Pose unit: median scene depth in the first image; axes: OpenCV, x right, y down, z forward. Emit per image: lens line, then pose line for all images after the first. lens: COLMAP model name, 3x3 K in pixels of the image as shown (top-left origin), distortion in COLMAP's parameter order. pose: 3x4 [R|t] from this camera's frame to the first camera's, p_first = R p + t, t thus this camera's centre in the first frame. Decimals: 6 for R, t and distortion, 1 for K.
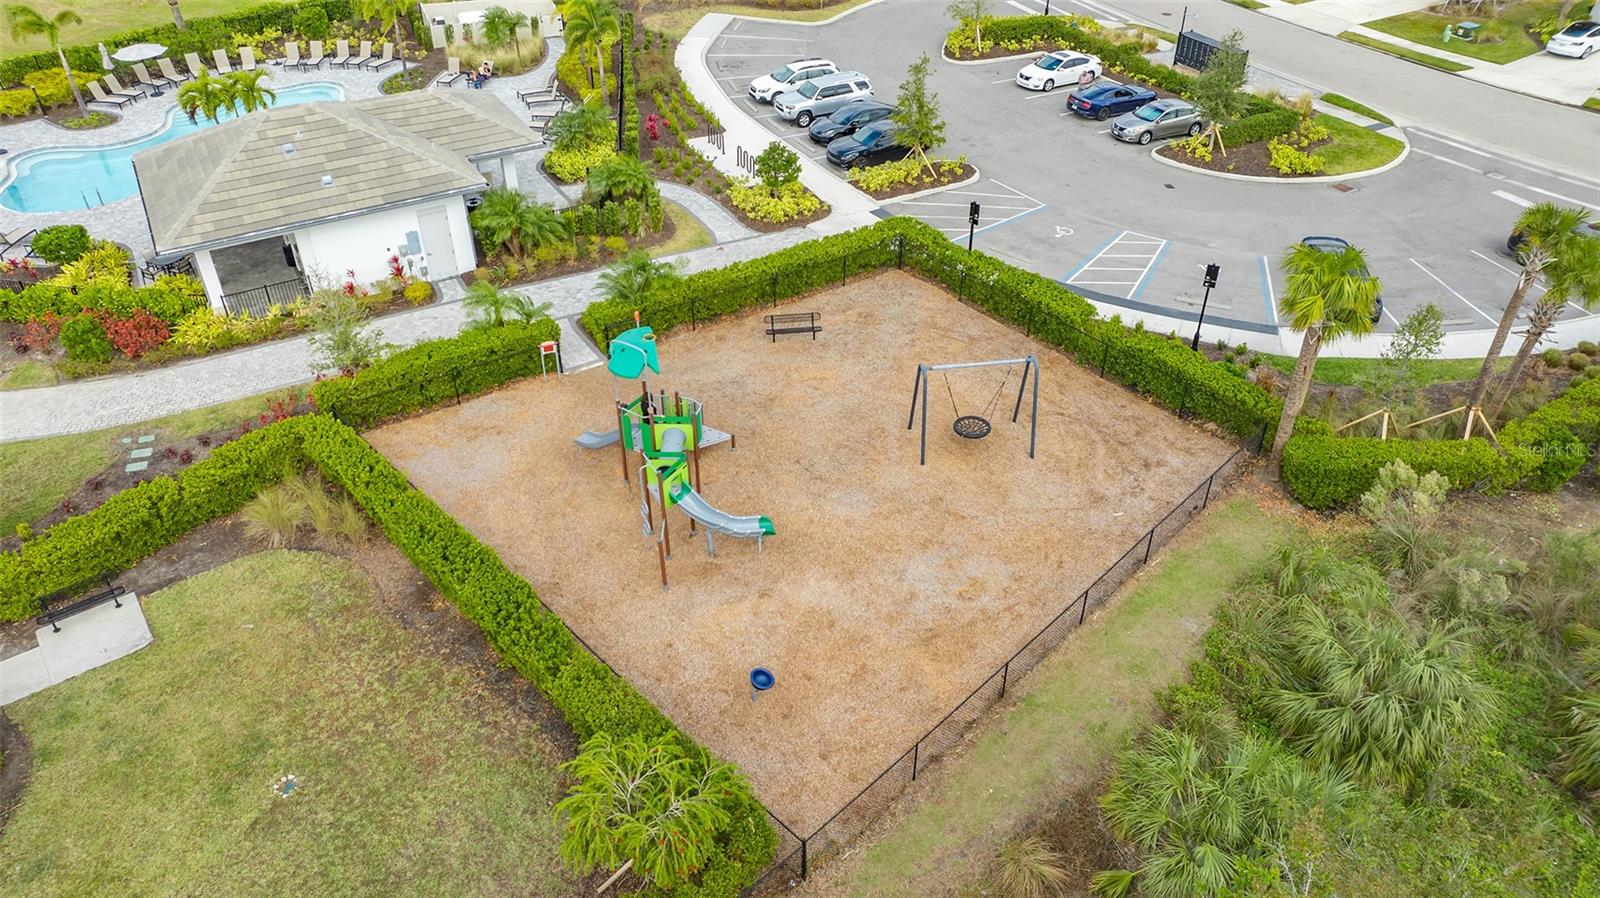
lens RADIAL K [[1121.1, 0, 800.0], [0, 1121.1, 449.0], [0, 0, 1]] dist [-0.029986, 0.032350]
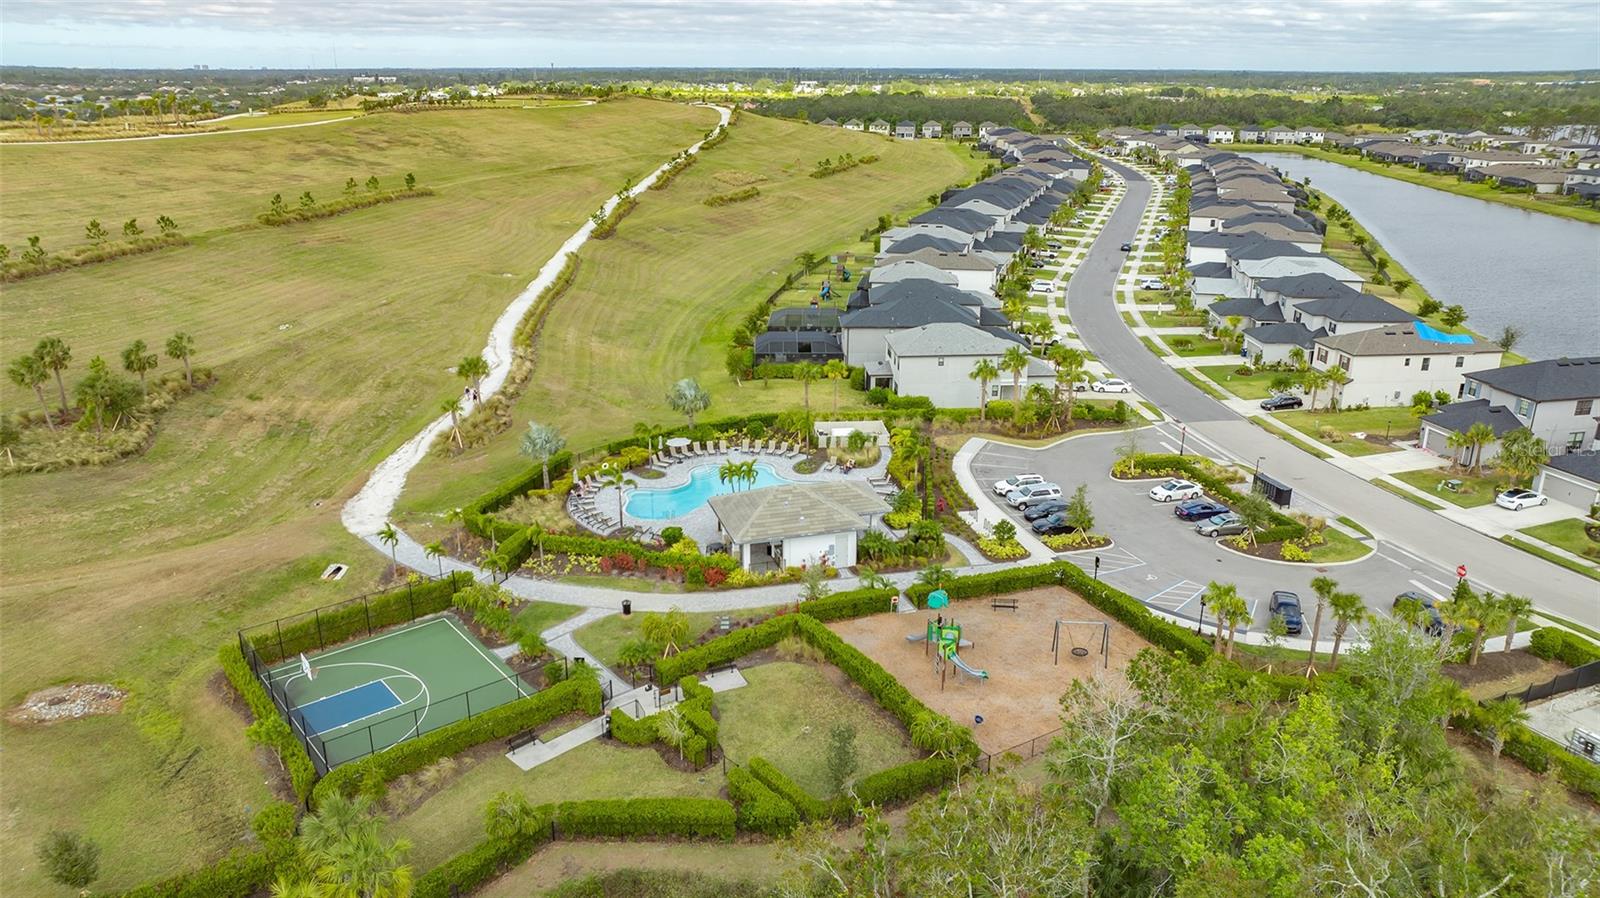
lens RADIAL K [[1121.1, 0, 800.0], [0, 1121.1, 449.0], [0, 0, 1]] dist [-0.029986, 0.032350]
pose [[0.974347, 0.078100, -0.211065, 0.035685], [-0.137855, 0.948431, -0.285439, 0.235888], [0.177888, 0.307213, 0.934867, -1.006257]]
